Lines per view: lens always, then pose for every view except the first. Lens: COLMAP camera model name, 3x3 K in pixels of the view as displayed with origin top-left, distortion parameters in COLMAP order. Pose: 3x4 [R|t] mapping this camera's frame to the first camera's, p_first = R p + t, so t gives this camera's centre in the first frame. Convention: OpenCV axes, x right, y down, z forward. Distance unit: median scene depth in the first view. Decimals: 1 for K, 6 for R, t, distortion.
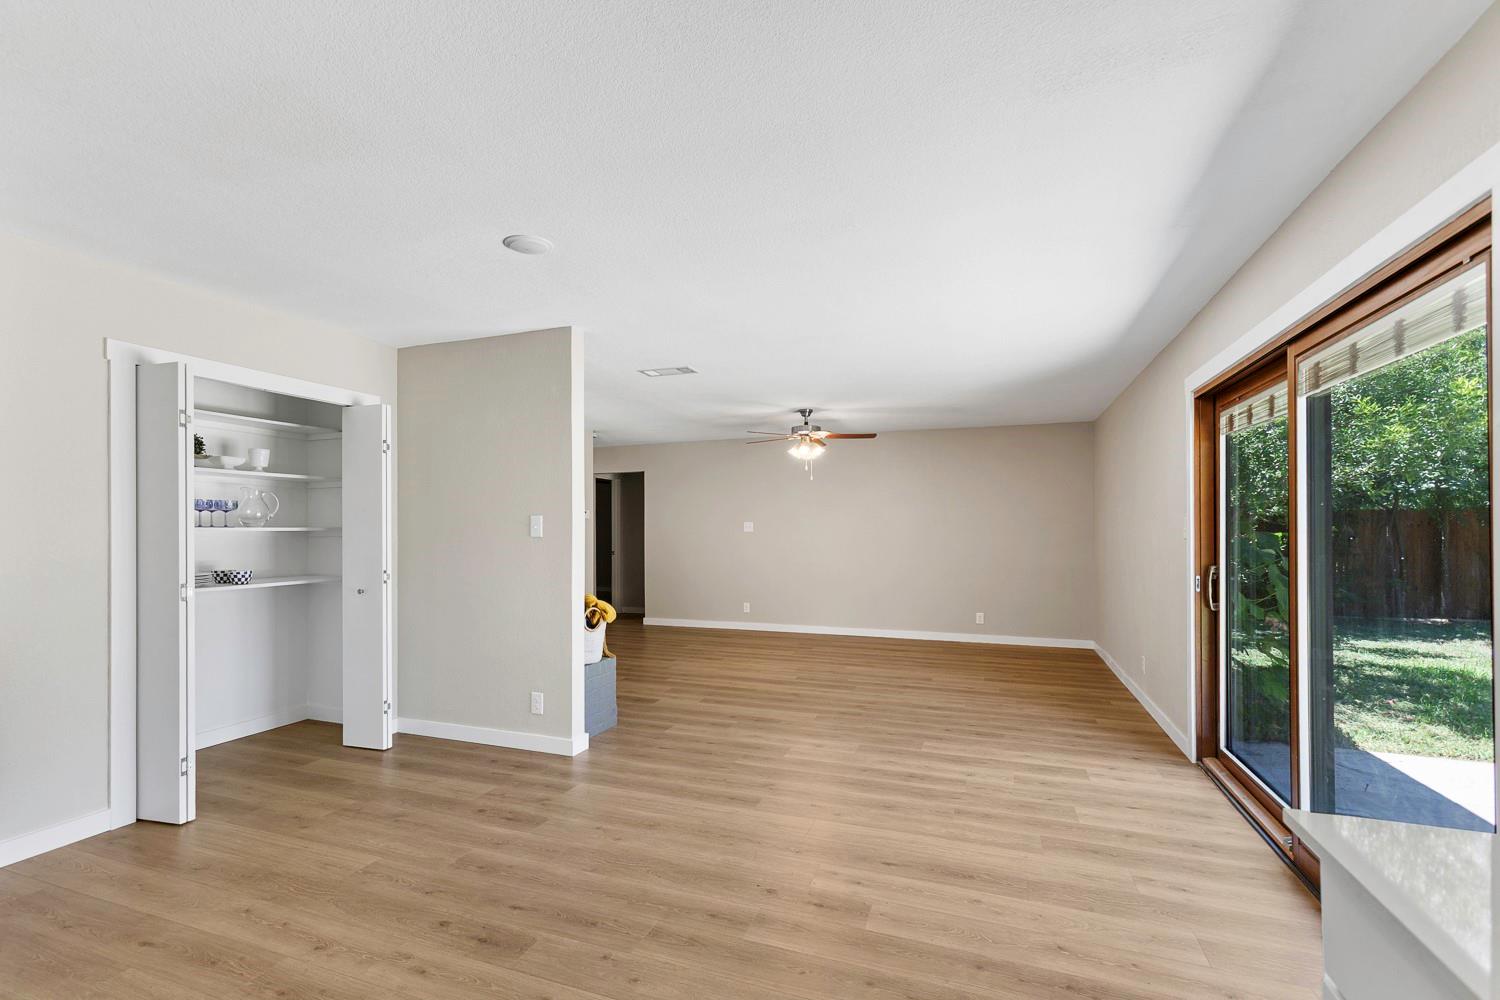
lens RADIAL K [[685.7, 0, 725.7], [0, 685.7, 500.3], [0, 0, 1]] dist [-0.015739, 0.013928]
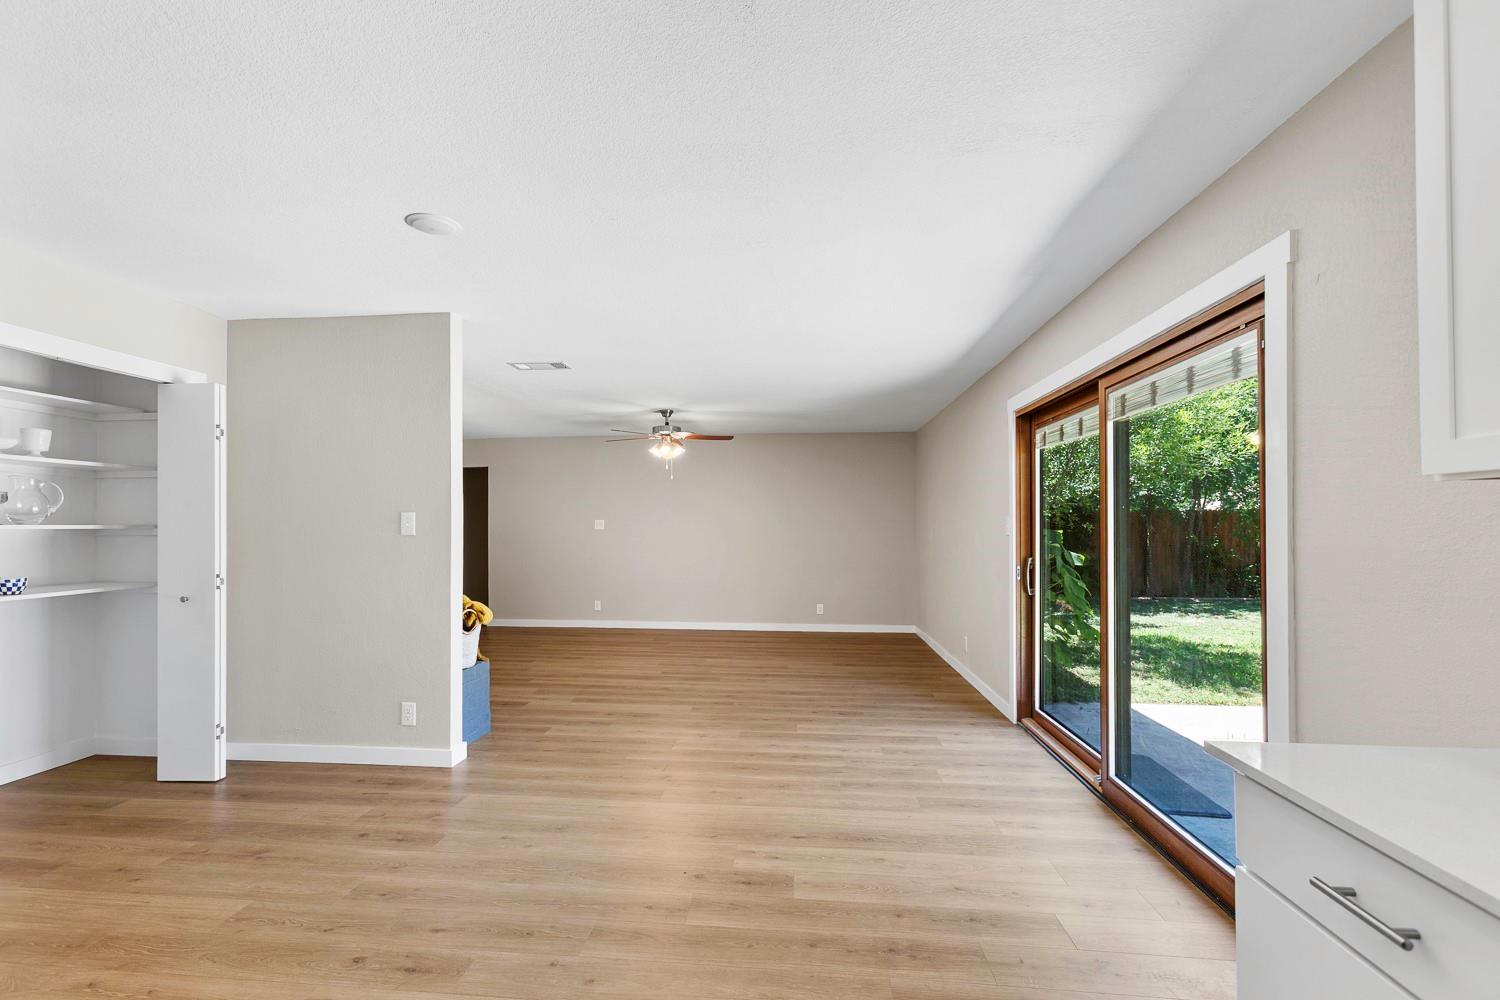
lens RADIAL K [[675.9, 0, 733.7], [0, 675.9, 492.4], [0, 0, 1]] dist [-0.012876, 0.006653]
pose [[0.963622, 0.013620, 0.266921, -0.102242], [-0.011190, 0.999881, -0.010626, 0.000257], [-0.267034, 0.007253, 0.963660, -0.001357]]
